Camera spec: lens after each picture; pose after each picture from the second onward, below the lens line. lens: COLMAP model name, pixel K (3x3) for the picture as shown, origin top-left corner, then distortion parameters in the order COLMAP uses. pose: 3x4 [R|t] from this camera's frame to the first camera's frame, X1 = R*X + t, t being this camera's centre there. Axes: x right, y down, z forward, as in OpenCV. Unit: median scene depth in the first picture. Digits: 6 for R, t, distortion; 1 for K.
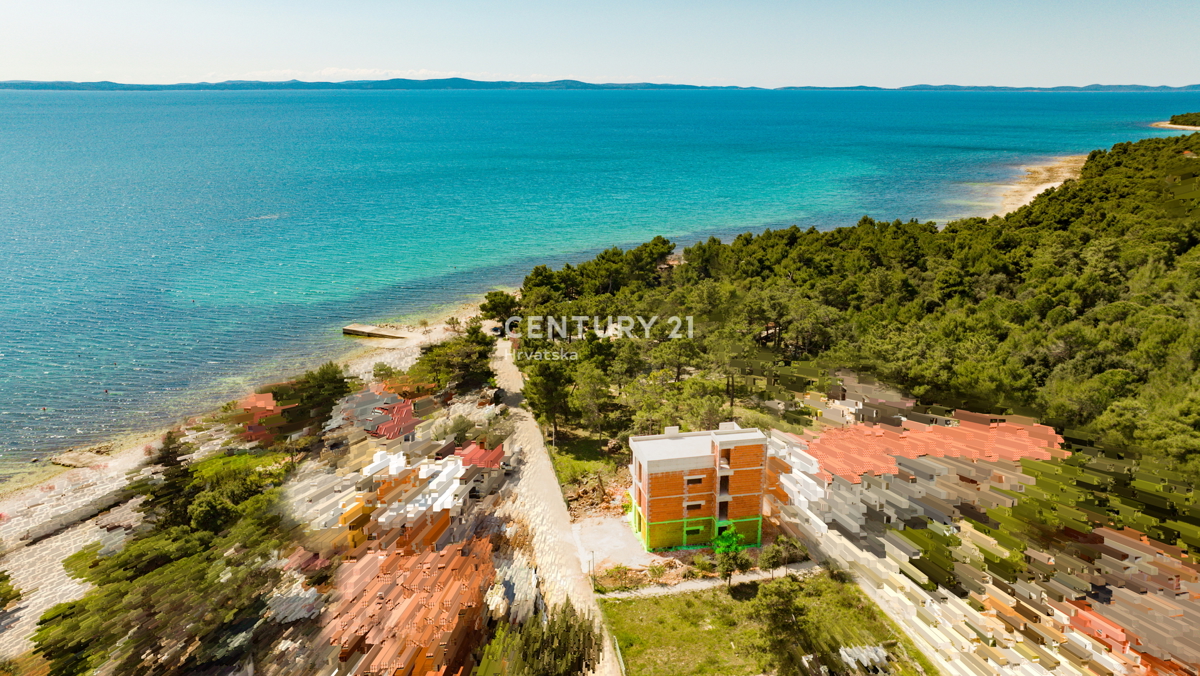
lens RADIAL K [[844.7, 0, 603.4], [0, 844.7, 337.8], [0, 0, 1]] dist [-0.019871, 0.012568]
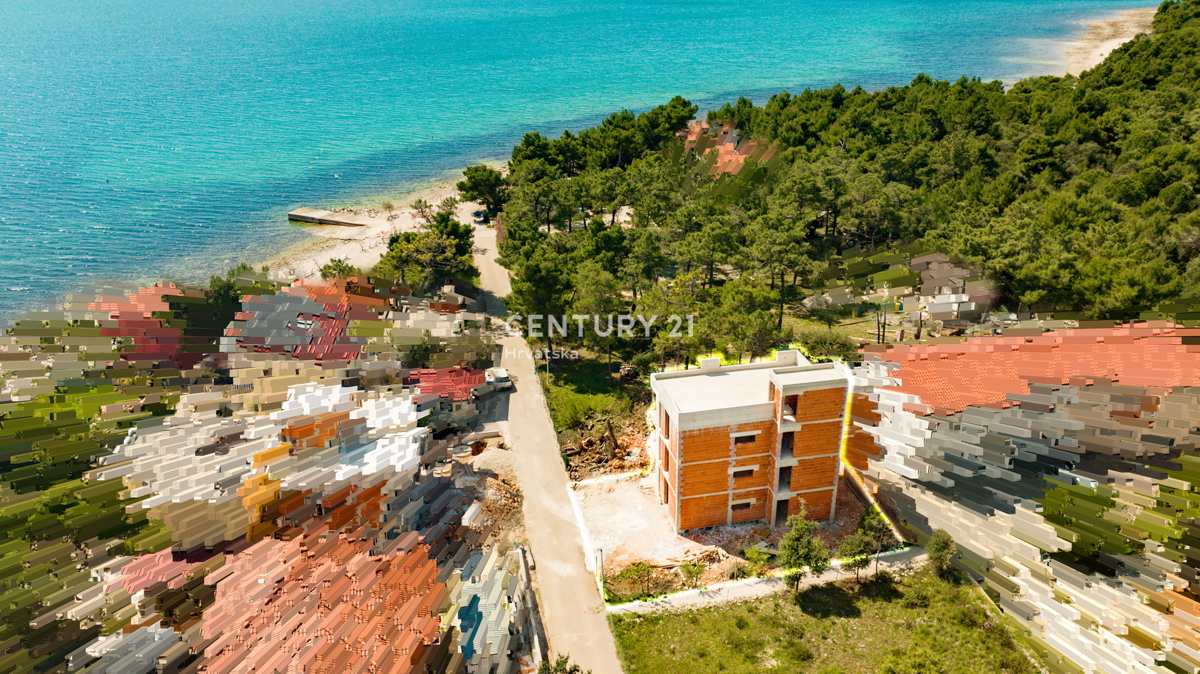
lens RADIAL K [[892.7, 0, 639.9], [0, 892.7, 352.0], [0, 0, 1]] dist [-0.020416, 0.008220]
pose [[0.999470, -0.010653, 0.030772, -0.001081], [0.005908, 0.988610, 0.150382, -0.009881], [-0.032024, -0.150121, 0.988149, 0.200031]]
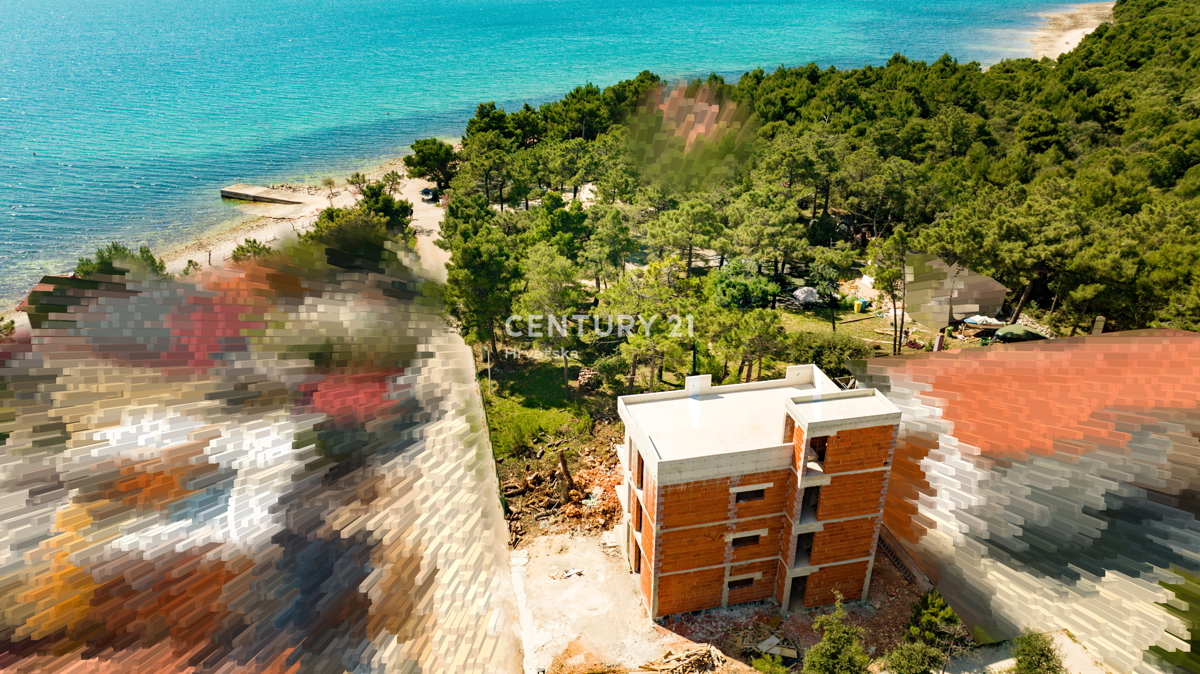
lens RADIAL K [[844.7, 0, 603.6], [0, 844.7, 334.3], [0, 0, 1]] dist [-0.019871, 0.012568]
pose [[0.999511, -0.002534, 0.031177, 0.004302], [-0.002277, 0.988175, 0.153315, -0.000182], [-0.031197, -0.153311, 0.987685, 0.373960]]
